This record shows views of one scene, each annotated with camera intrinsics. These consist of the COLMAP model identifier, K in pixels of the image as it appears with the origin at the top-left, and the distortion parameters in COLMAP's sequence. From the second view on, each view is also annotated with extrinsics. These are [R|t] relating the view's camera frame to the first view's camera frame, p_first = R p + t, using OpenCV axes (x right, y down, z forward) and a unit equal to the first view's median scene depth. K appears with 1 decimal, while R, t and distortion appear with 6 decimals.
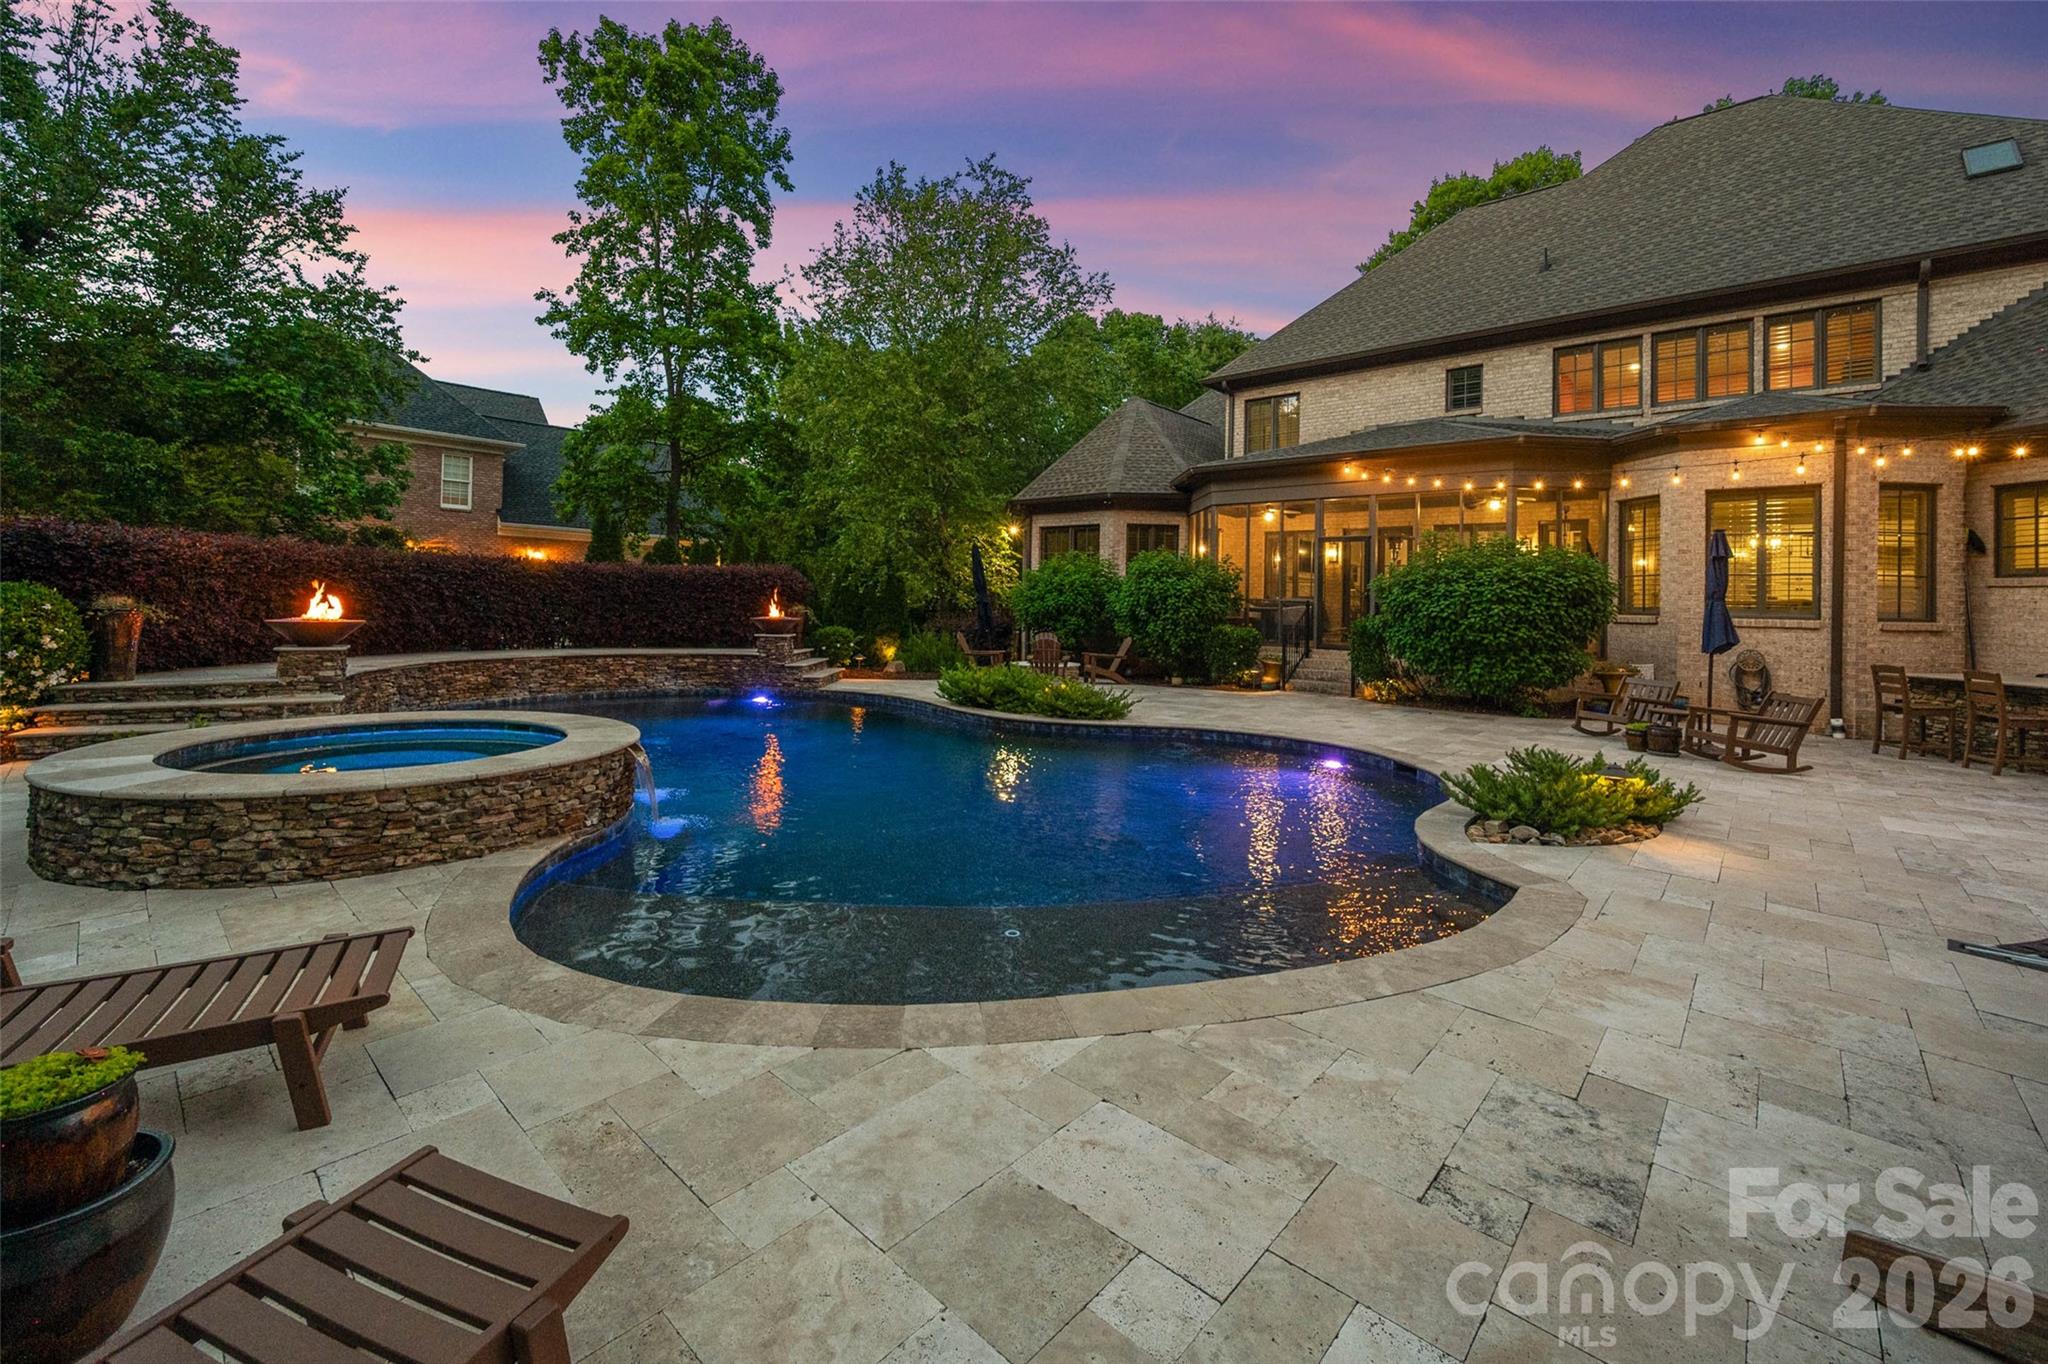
lens RADIAL K [[847.1, 0, 1029.5], [0, 847.1, 585.7], [0, 0, 1]] dist [-0.000761, 0.000432]
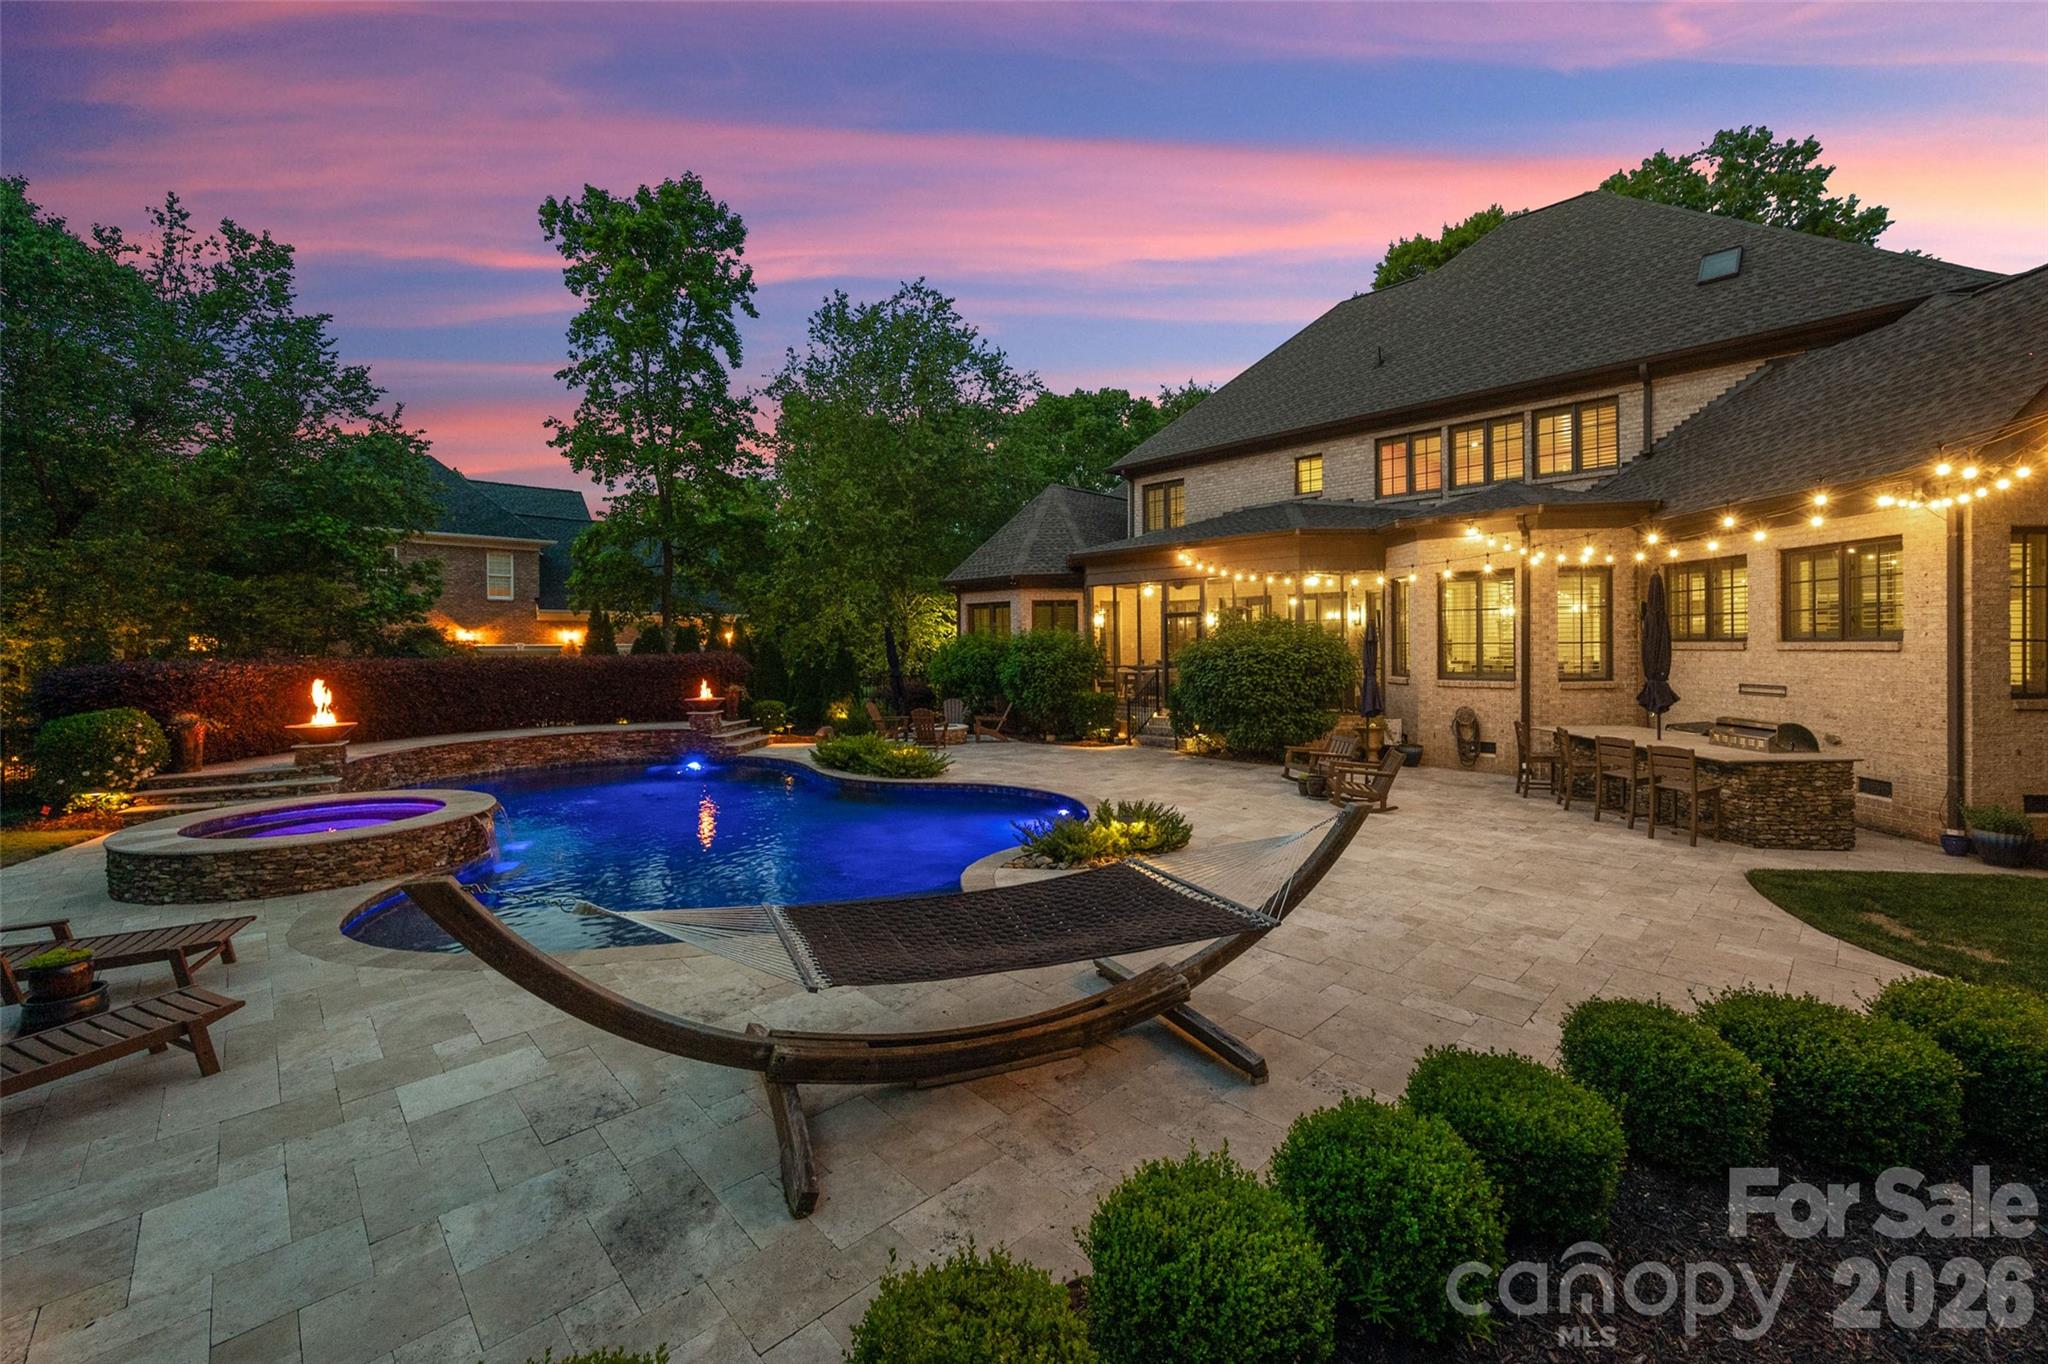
lens RADIAL K [[824.3, 0, 1034.1], [0, 824.3, 640.8], [0, 0, 1]] dist [-0.001277, -0.000177]
pose [[0.997082, -0.034280, -0.068210, 0.266923], [0.035251, 0.999293, 0.013081, -0.045476], [0.067714, -0.015447, 0.997585, -0.173940]]
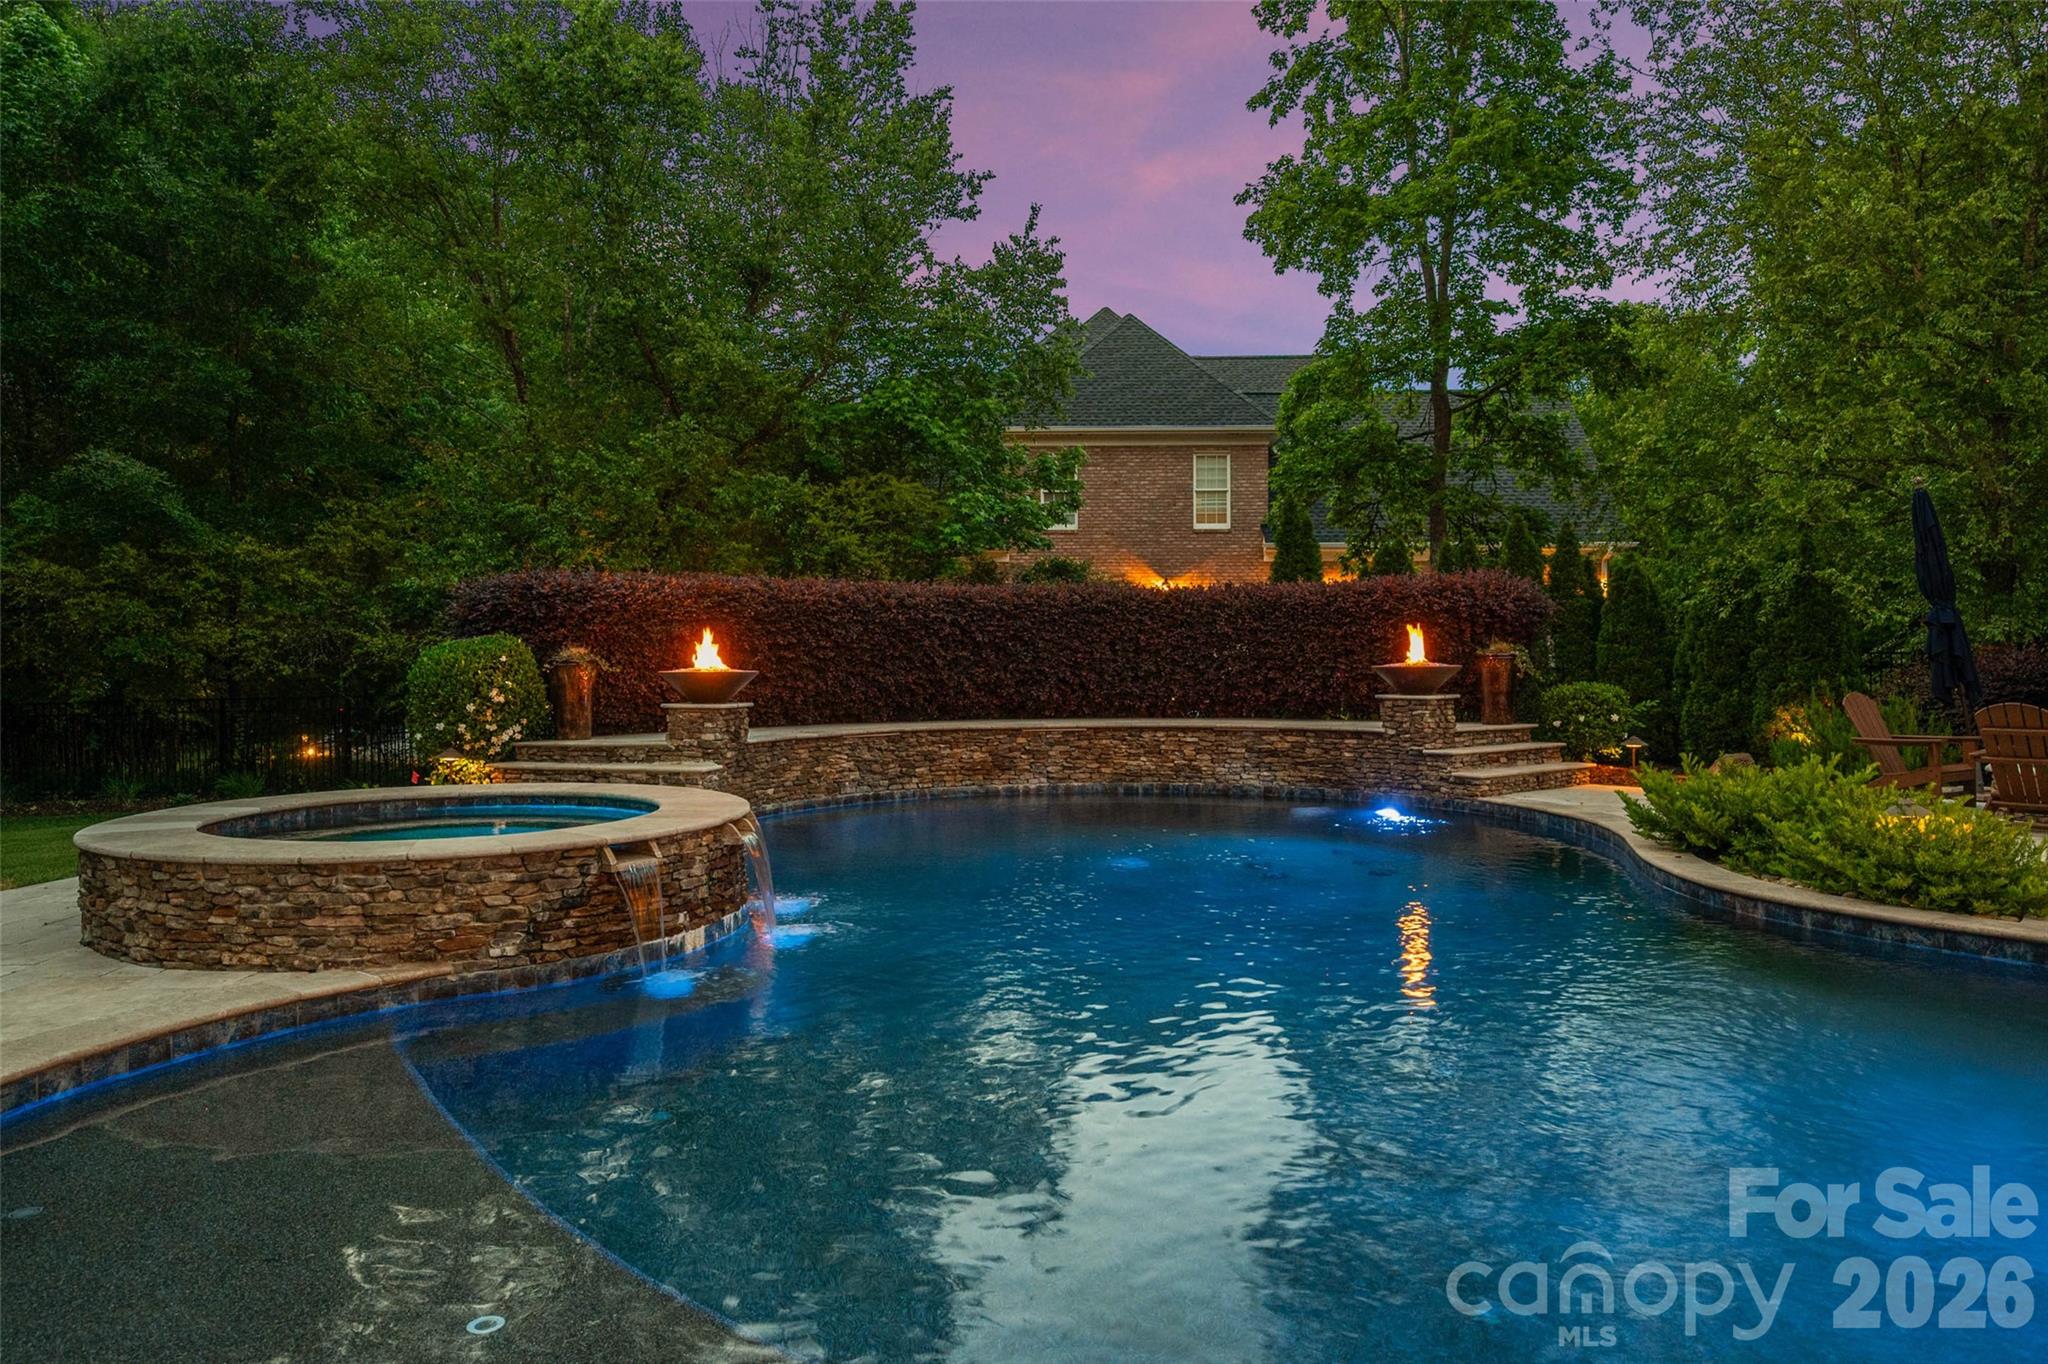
lens RADIAL K [[1379.1, 0, 1024.0], [0, 1379.1, 682.0], [0, 0, 1]] dist [-0.000962, -0.001126]
pose [[0.649371, -0.010670, -0.760397, 0.211103], [0.036845, 0.999169, 0.017445, 0.023848], [0.759579, -0.039345, 0.649224, 0.228389]]
